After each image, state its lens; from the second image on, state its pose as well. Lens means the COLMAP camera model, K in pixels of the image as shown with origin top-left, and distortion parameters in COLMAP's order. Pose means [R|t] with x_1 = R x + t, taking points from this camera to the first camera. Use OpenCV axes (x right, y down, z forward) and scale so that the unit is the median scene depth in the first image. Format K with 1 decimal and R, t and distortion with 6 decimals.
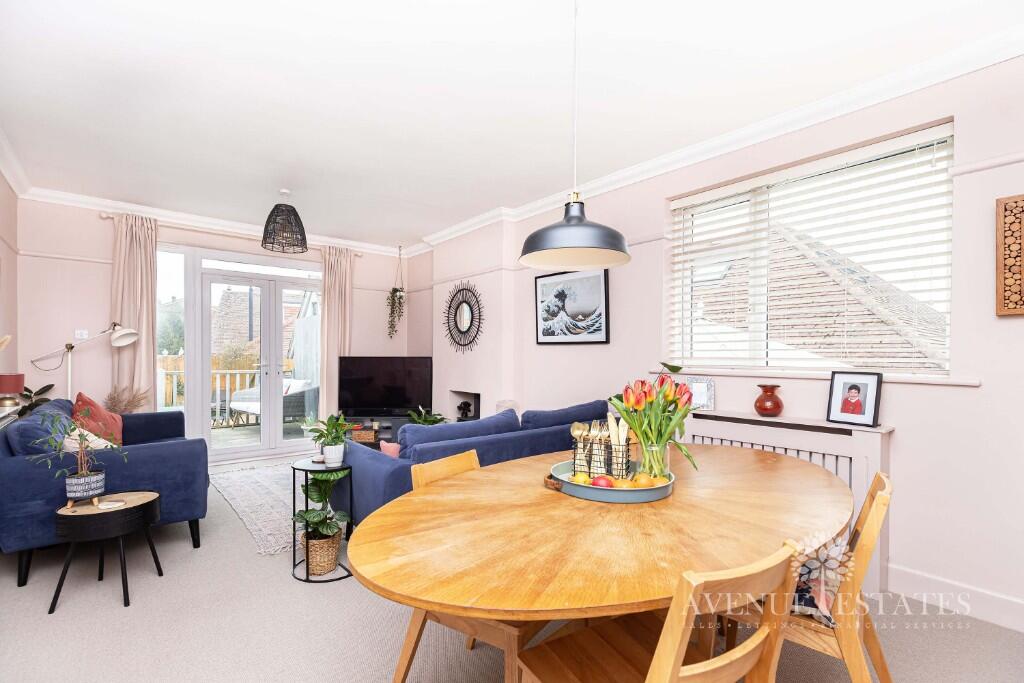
lens RADIAL K [[471.6, 0, 516.6], [0, 471.6, 358.3], [0, 0, 1]] dist [0.001901, -0.000195]
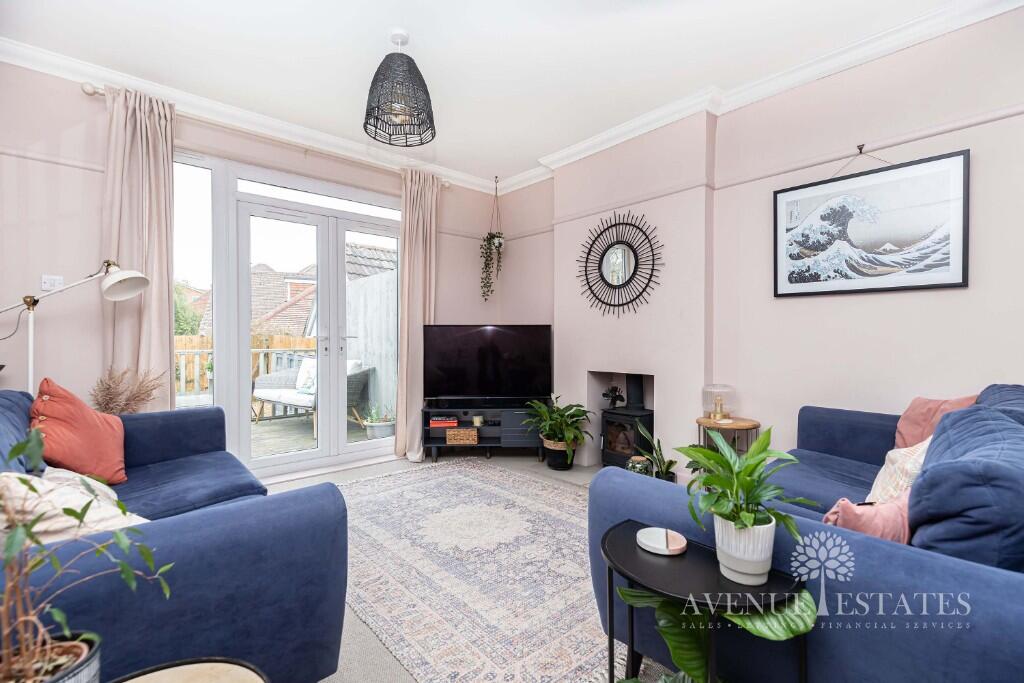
lens RADIAL K [[463.4, 0, 512.0], [0, 463.4, 341.5], [0, 0, 1]] dist [-0.000830, 0.000040]
pose [[0.999790, -0.007614, 0.019008, -0.333419], [0.007602, 0.999971, 0.000727, 0.028114], [-0.019013, -0.000582, 0.999819, 0.382989]]
